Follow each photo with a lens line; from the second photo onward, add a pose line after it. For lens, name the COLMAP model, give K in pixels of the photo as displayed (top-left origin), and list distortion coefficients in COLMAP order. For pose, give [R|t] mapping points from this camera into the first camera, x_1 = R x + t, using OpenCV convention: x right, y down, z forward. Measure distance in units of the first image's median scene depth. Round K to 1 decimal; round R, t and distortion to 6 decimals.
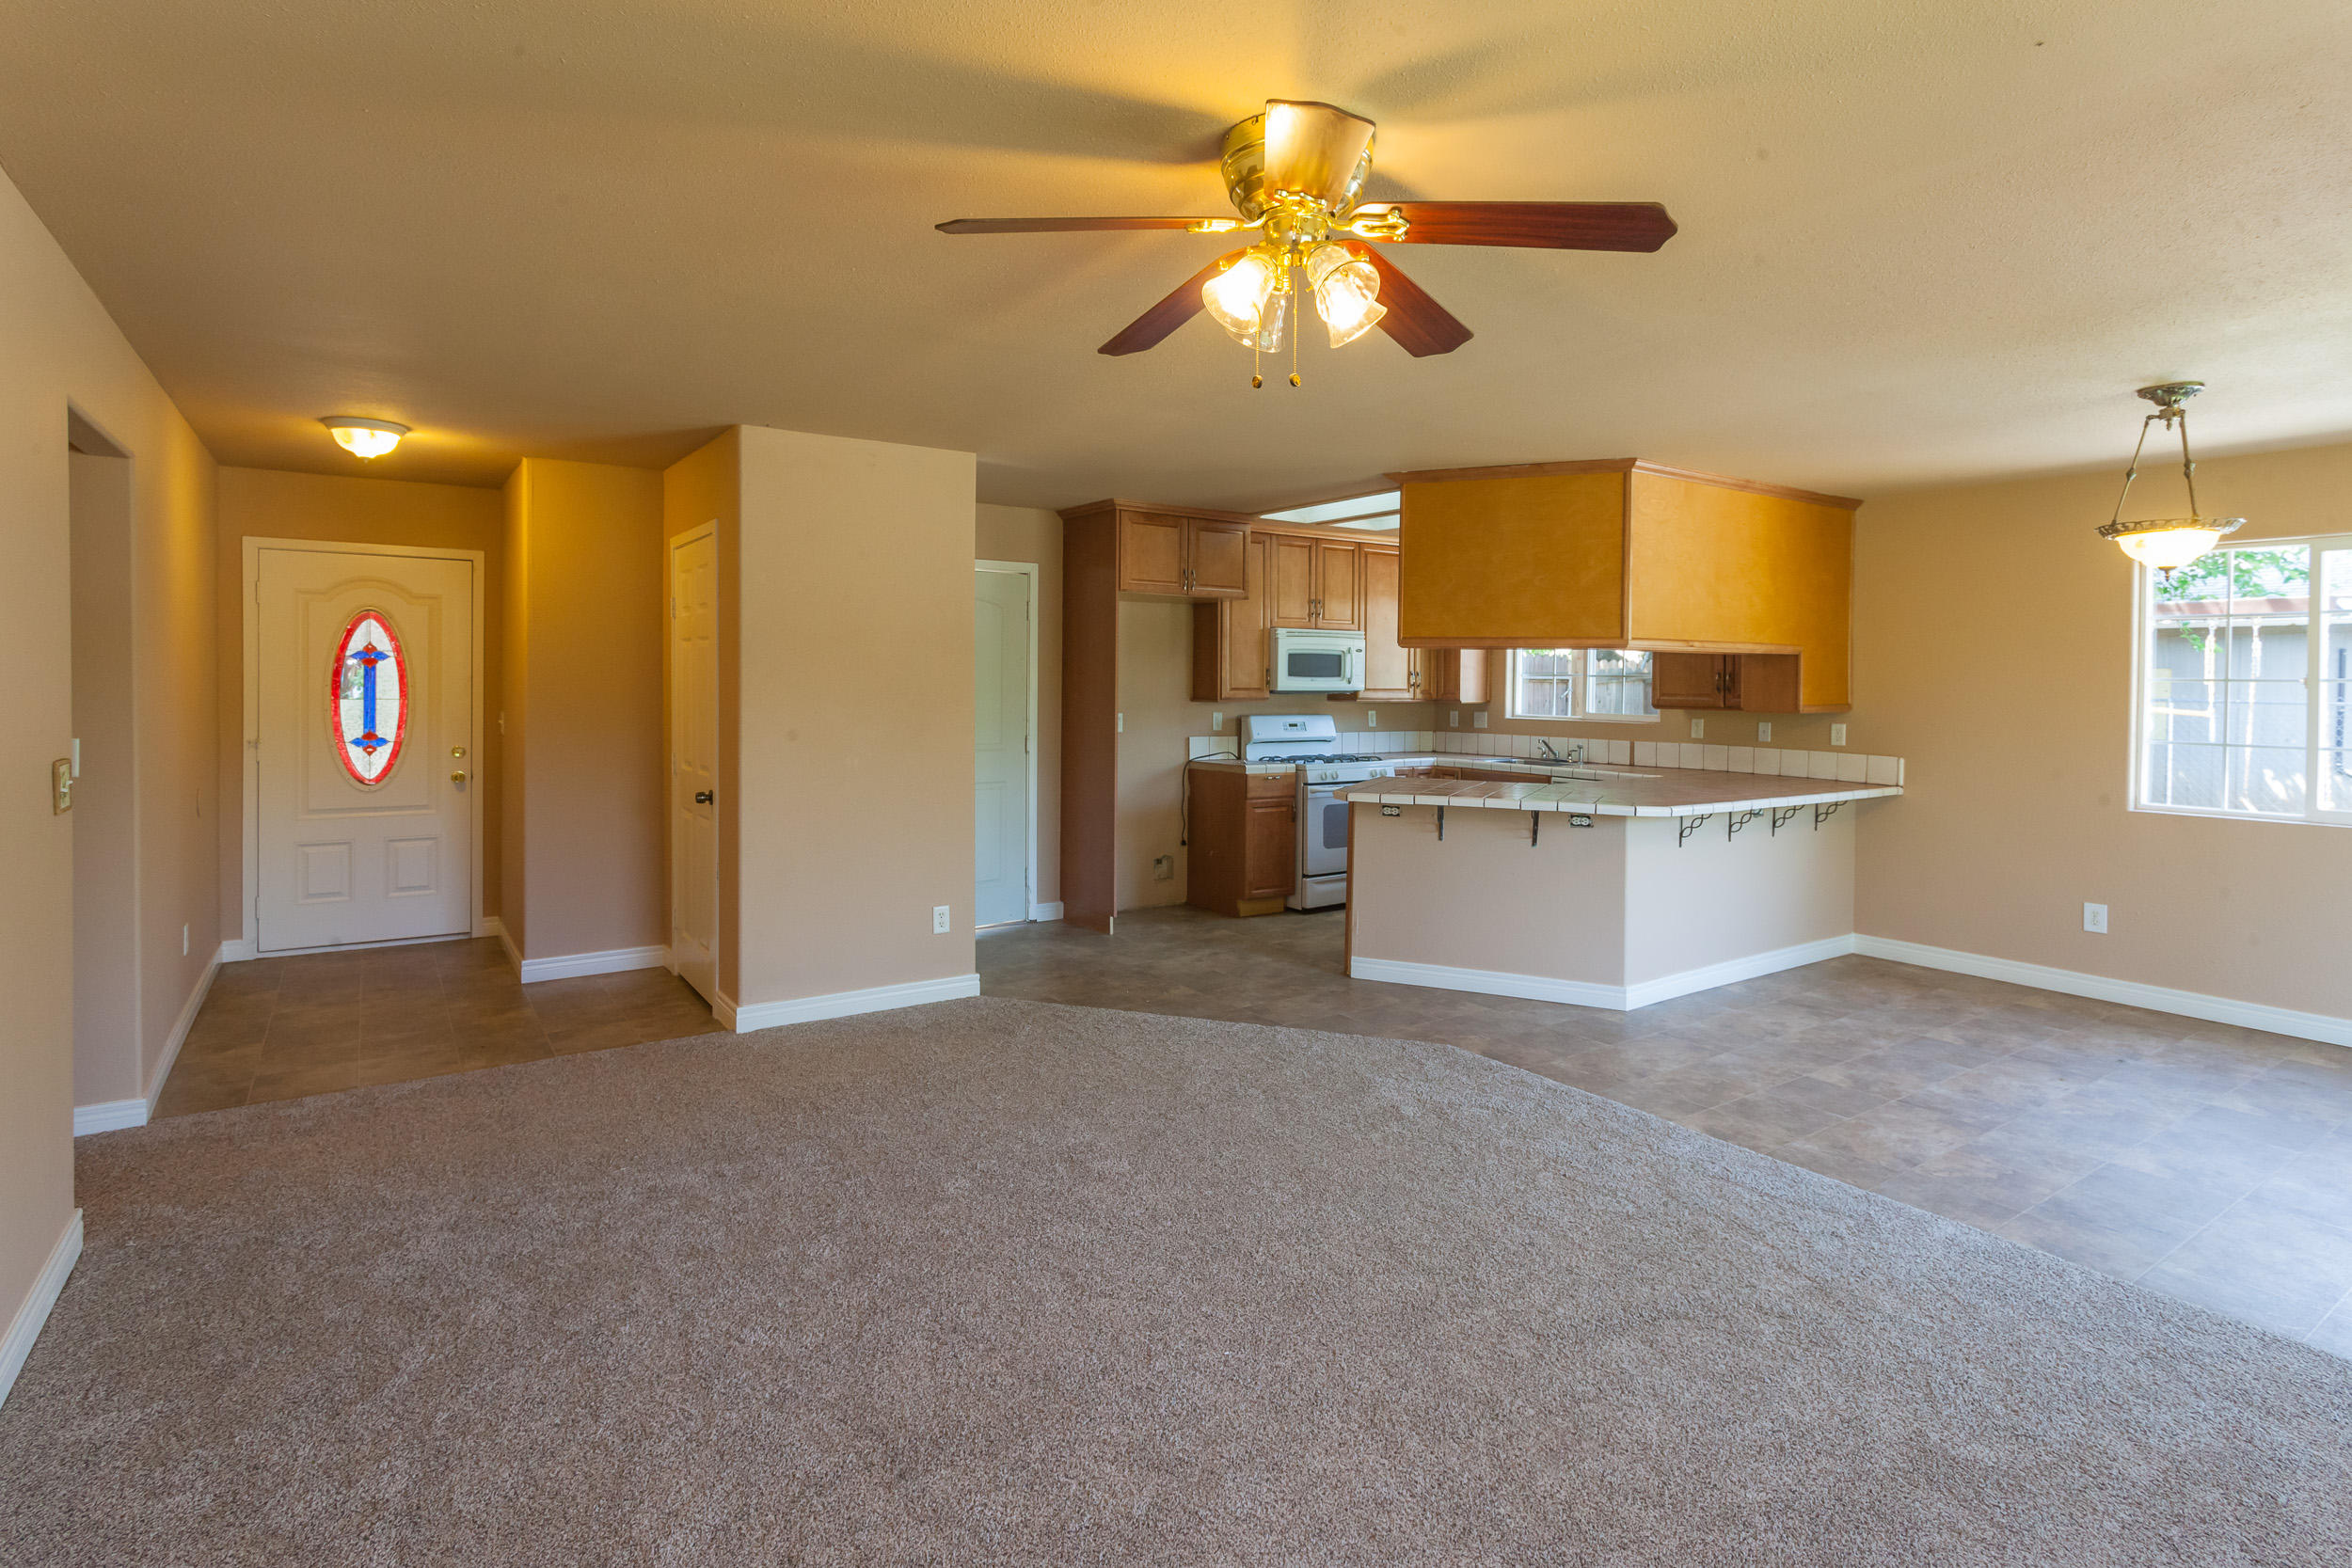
lens RADIAL K [[1170.4, 0, 1174.7], [0, 1170.4, 702.2], [0, 0, 1]] dist [0.000187, 0.001716]
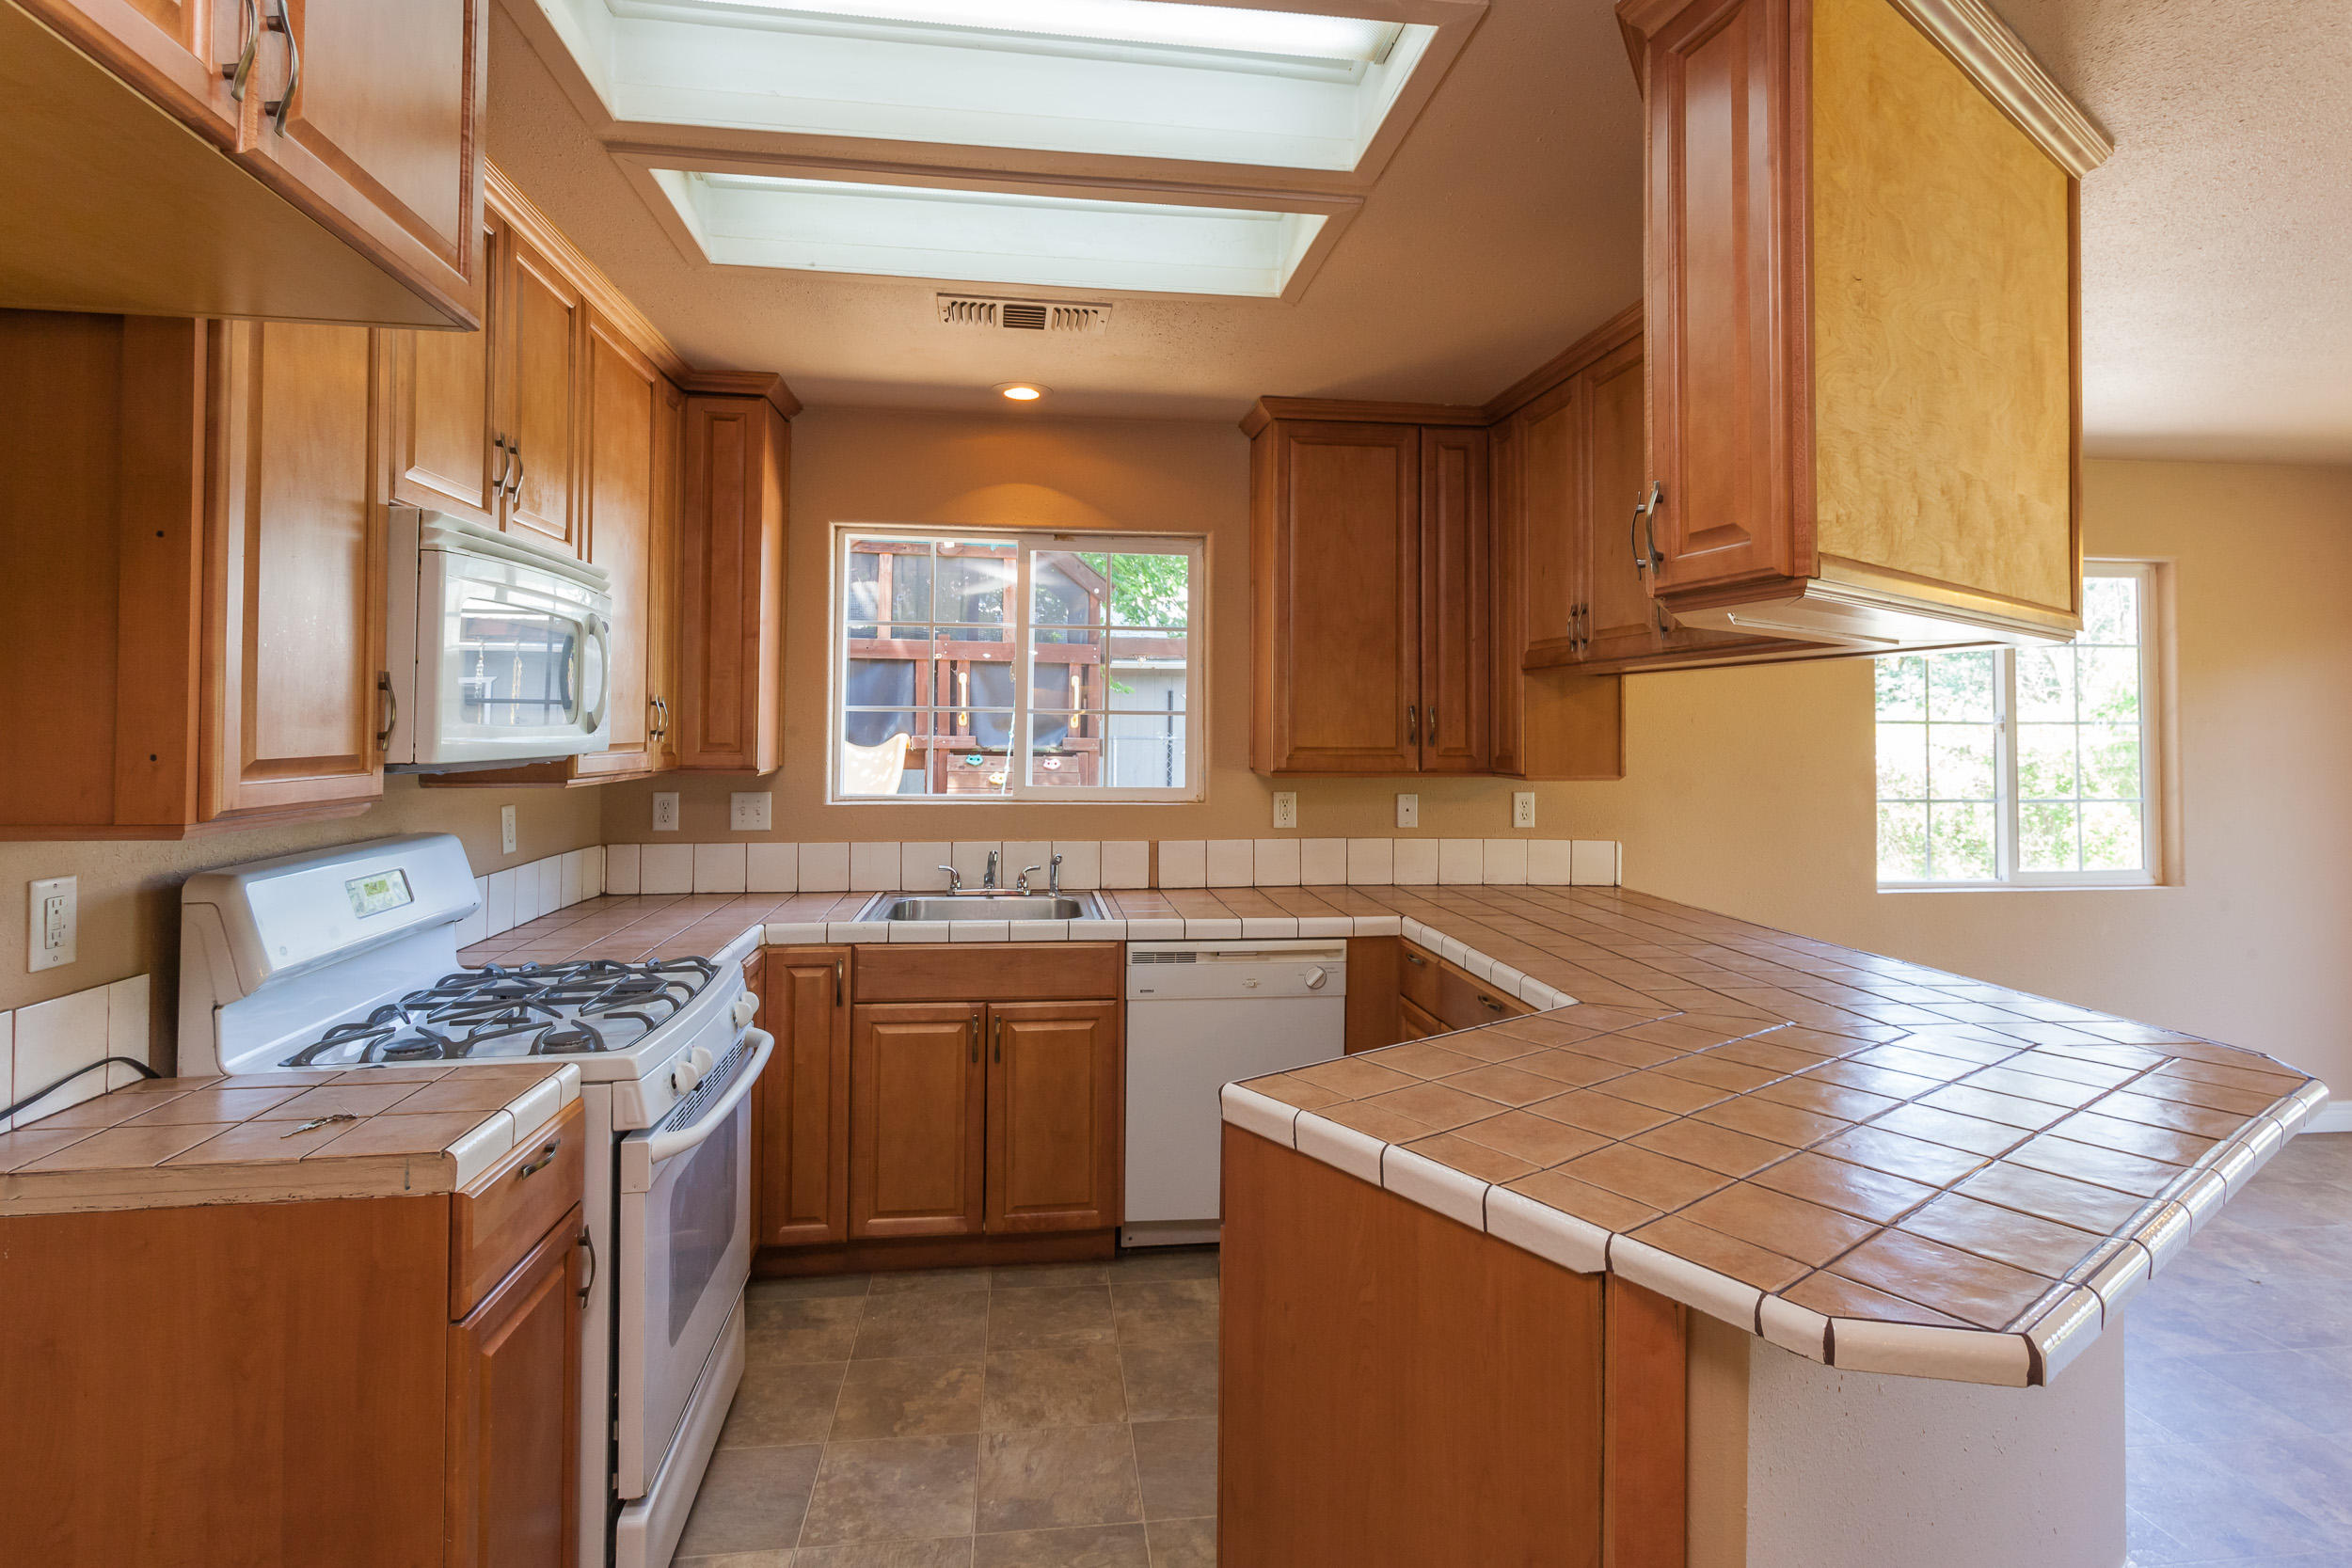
lens RADIAL K [[1170.4, 0, 1180.4], [0, 1170.4, 699.9], [0, 0, 1]] dist [0.000187, 0.001716]
pose [[0.447522, 0.015378, 0.894141, -0.072480], [0.011557, 0.999669, -0.022977, -0.019444], [-0.894198, 0.020616, 0.447196, 0.913369]]
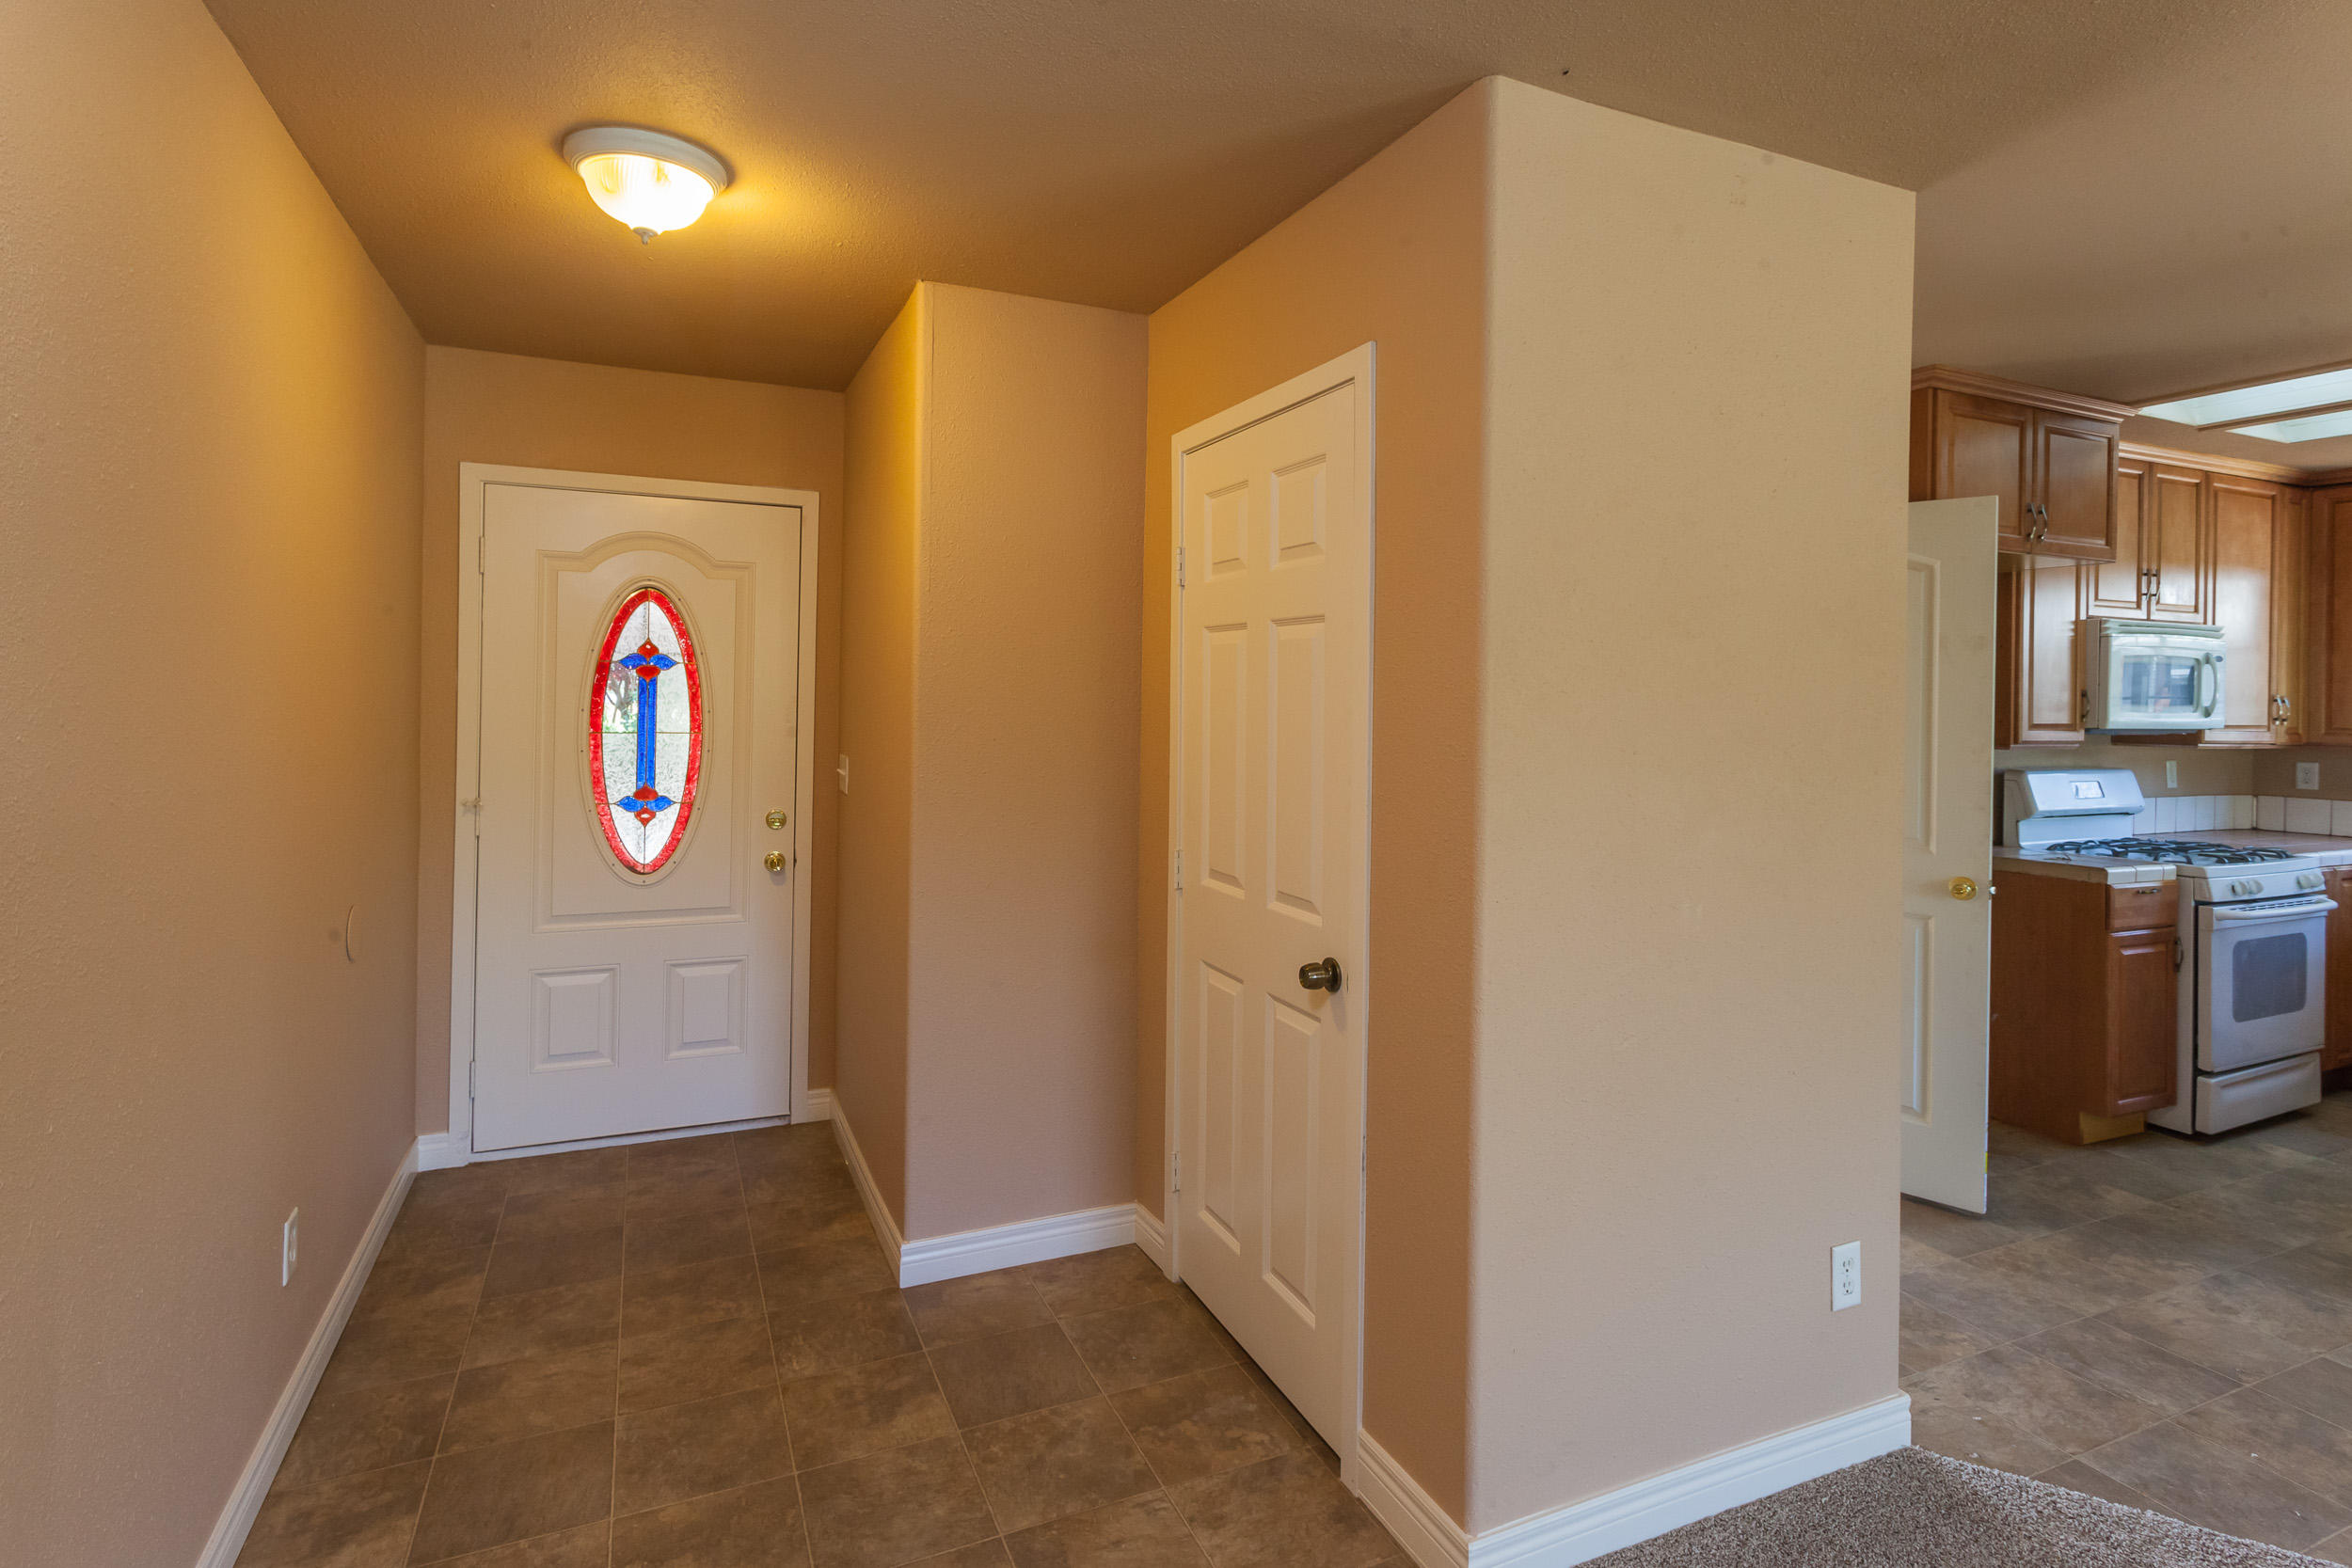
lens RADIAL K [[1170.4, 0, 1174.7], [0, 1170.4, 704.5], [0, 0, 1]] dist [0.000187, 0.001716]
pose [[0.983871, 0.007305, -0.178731, -0.305118], [-0.009777, 0.999868, -0.012954, -0.012167], [0.178613, 0.014492, 0.983813, 0.445119]]
